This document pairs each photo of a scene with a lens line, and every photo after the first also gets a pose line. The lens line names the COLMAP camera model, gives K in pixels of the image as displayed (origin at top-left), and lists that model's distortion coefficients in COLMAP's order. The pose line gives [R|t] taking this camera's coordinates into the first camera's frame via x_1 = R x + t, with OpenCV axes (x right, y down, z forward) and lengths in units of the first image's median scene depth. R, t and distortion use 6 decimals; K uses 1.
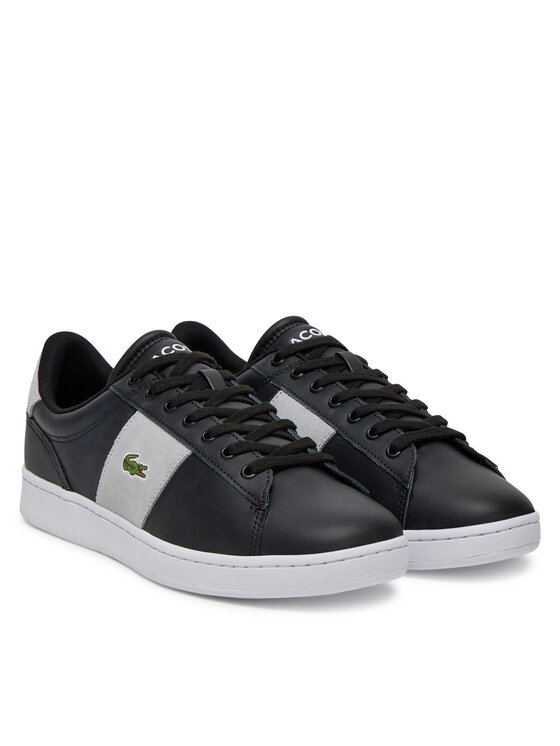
lens RADIAL K [[2194.9, 0, 280.1], [0, 2194.9, 372.9], [0, 0, 1]] dist [-0.000457, 0.000000]
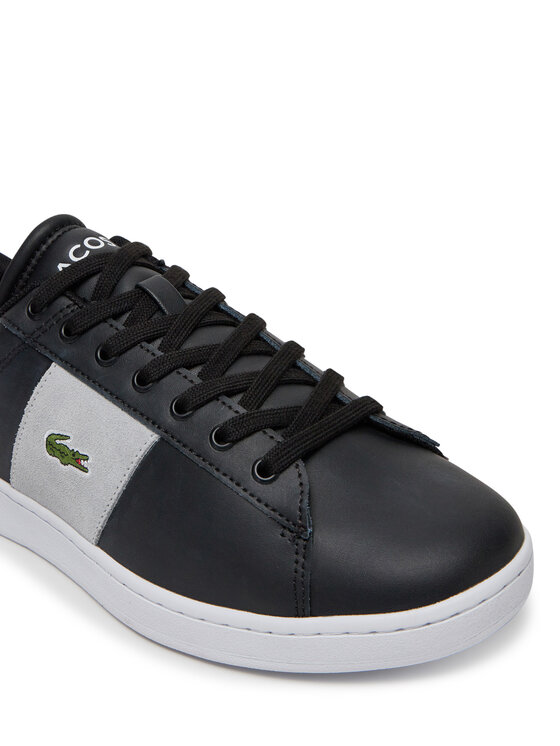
lens RADIAL K [[1109.2, 0, 279.5], [0, 1109.2, 373.3], [0, 0, 1]] dist [0.004389, 0.000000]
pose [[0.973104, -0.167823, 0.157808, -0.053352], [0.111174, 0.942106, 0.316350, -0.076276], [-0.201763, -0.290298, 0.935425, 0.695625]]
